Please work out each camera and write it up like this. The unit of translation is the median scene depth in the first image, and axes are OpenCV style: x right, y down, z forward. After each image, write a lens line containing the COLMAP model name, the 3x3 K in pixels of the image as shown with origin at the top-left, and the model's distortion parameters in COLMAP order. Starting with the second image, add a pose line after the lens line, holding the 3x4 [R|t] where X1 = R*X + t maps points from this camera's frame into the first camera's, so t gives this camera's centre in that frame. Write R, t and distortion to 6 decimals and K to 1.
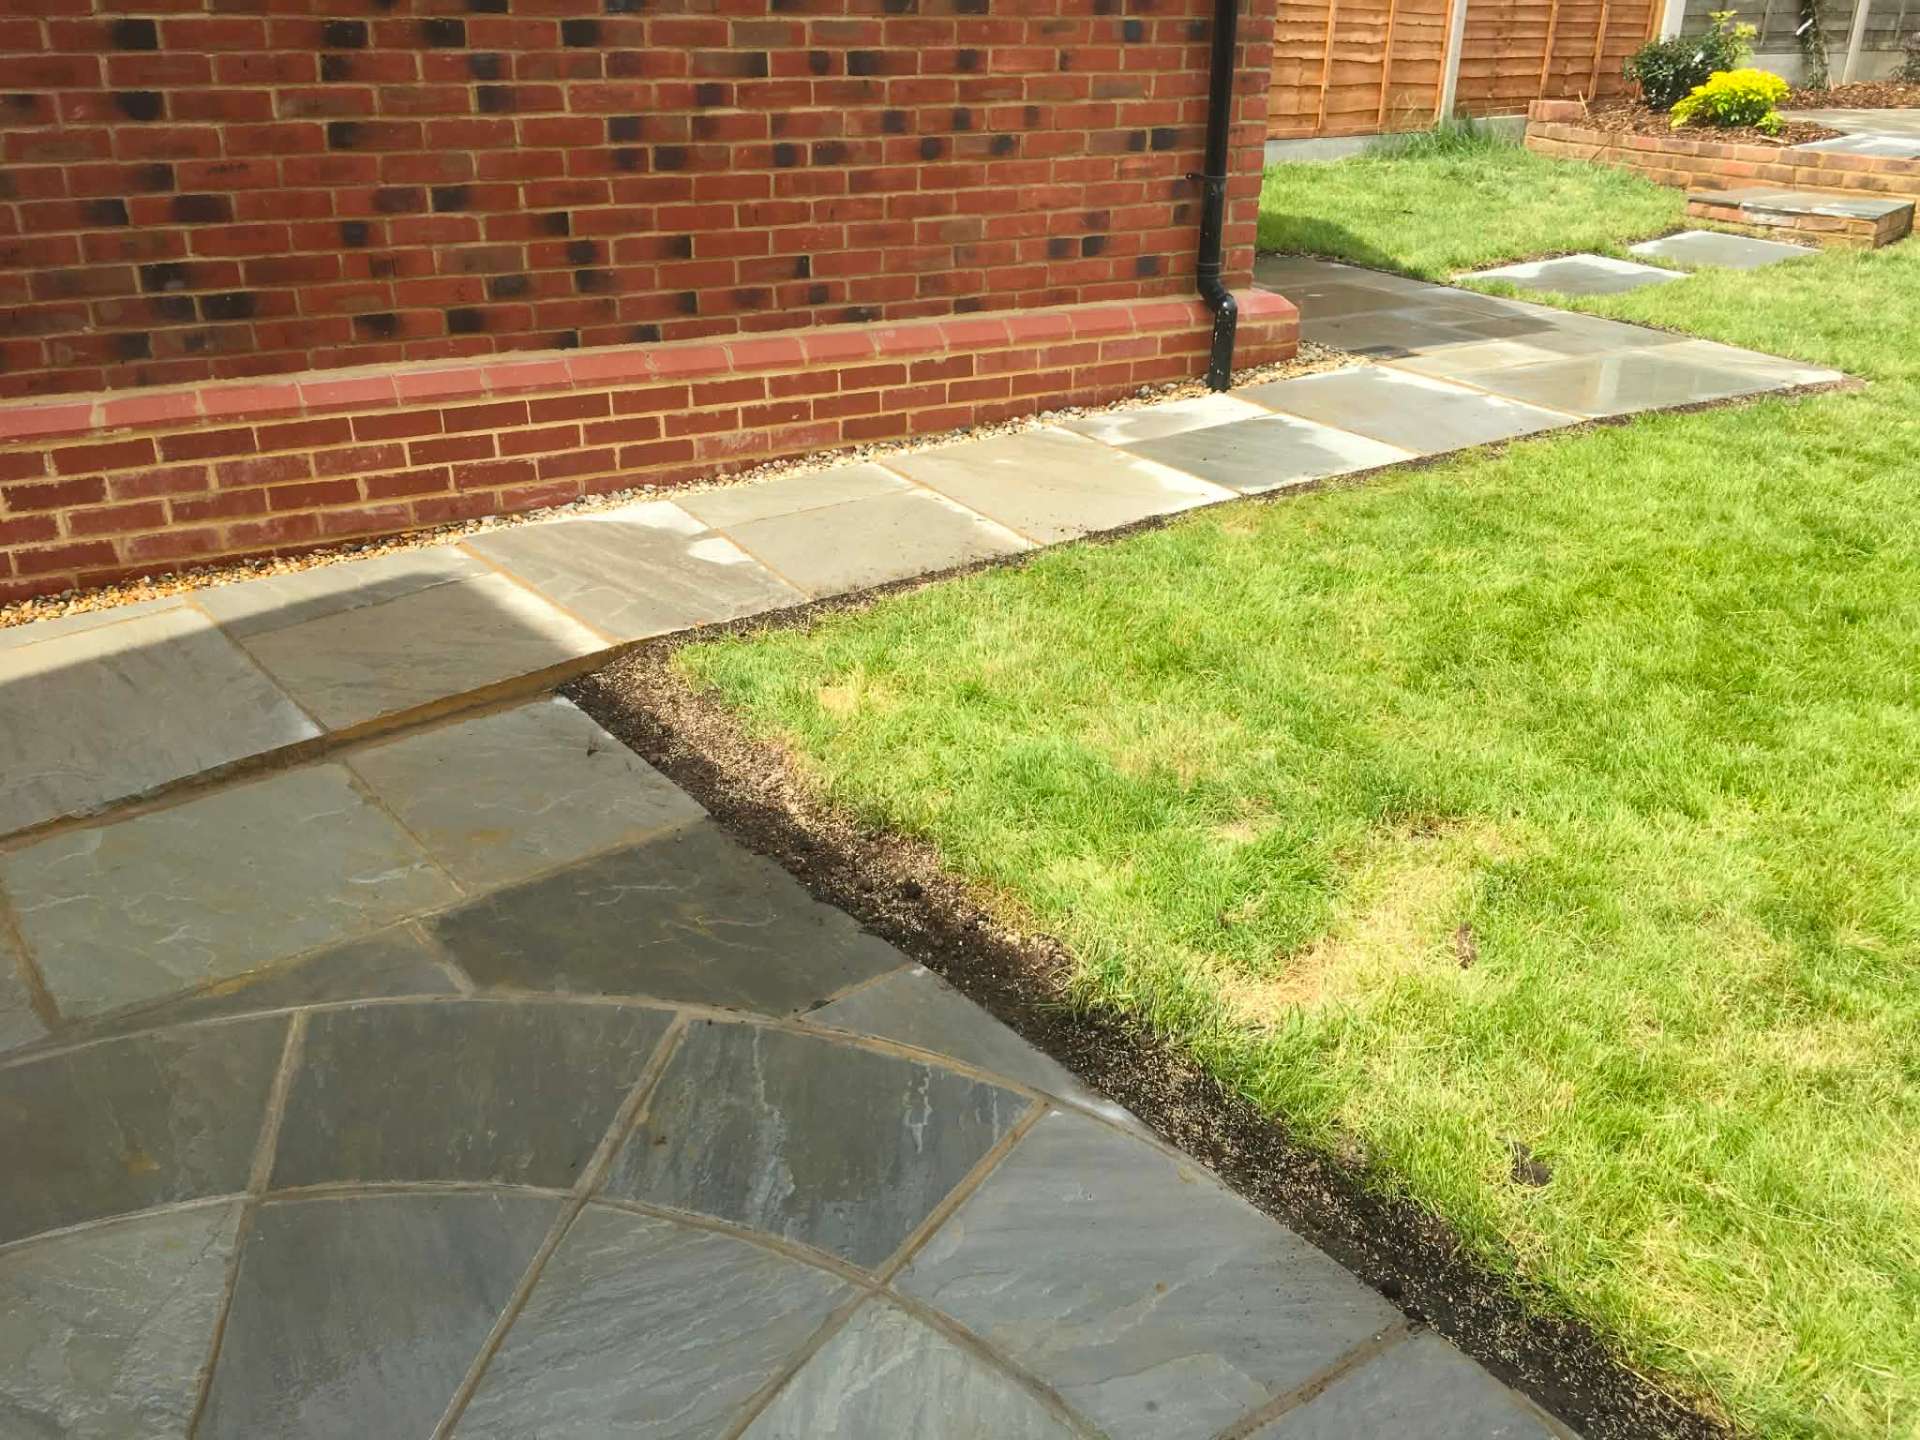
lens RADIAL K [[1651.8, 0, 963.5], [0, 1651.8, 723.3], [0, 0, 1]] dist [0.071802, -0.090658]
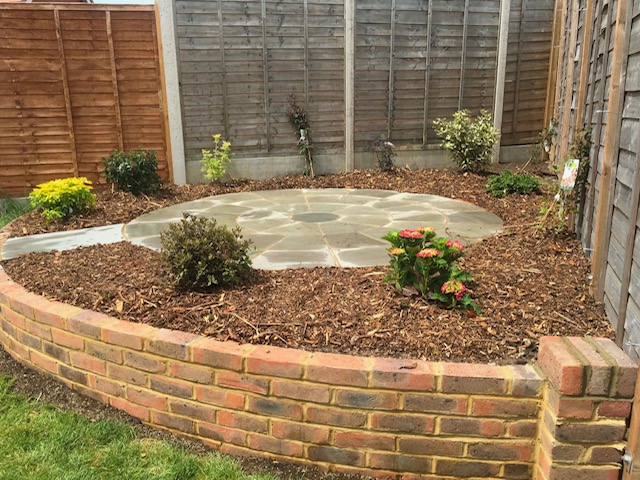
lens RADIAL K [[550.6, 0, 321.5], [0, 550.6, 240.5], [0, 0, 1]] dist [0.071802, -0.090658]
pose [[0.961346, 0.038339, -0.272660, 0.777662], [-0.086980, 0.981837, -0.168616, -0.256888], [0.261243, 0.185814, 0.947220, 0.565499]]
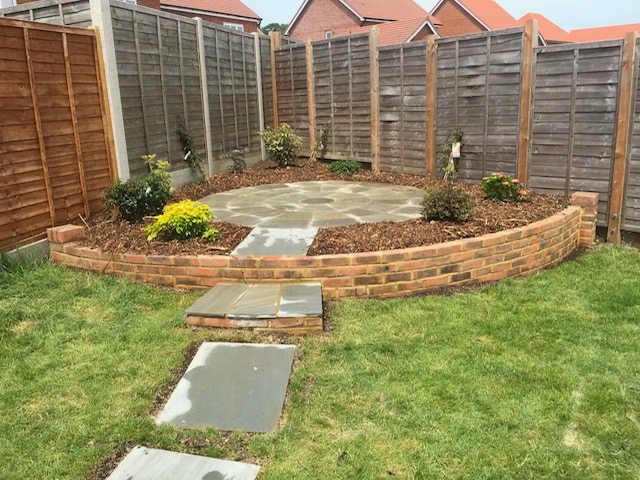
lens RADIAL K [[550.6, 0, 321.3], [0, 550.6, 238.6], [0, 0, 1]] dist [0.071802, -0.090658]
pose [[0.736013, -0.204173, 0.645444, 0.207075], [0.318352, 0.945821, -0.063831, -0.267435], [-0.597442, 0.252459, 0.761136, 0.505320]]
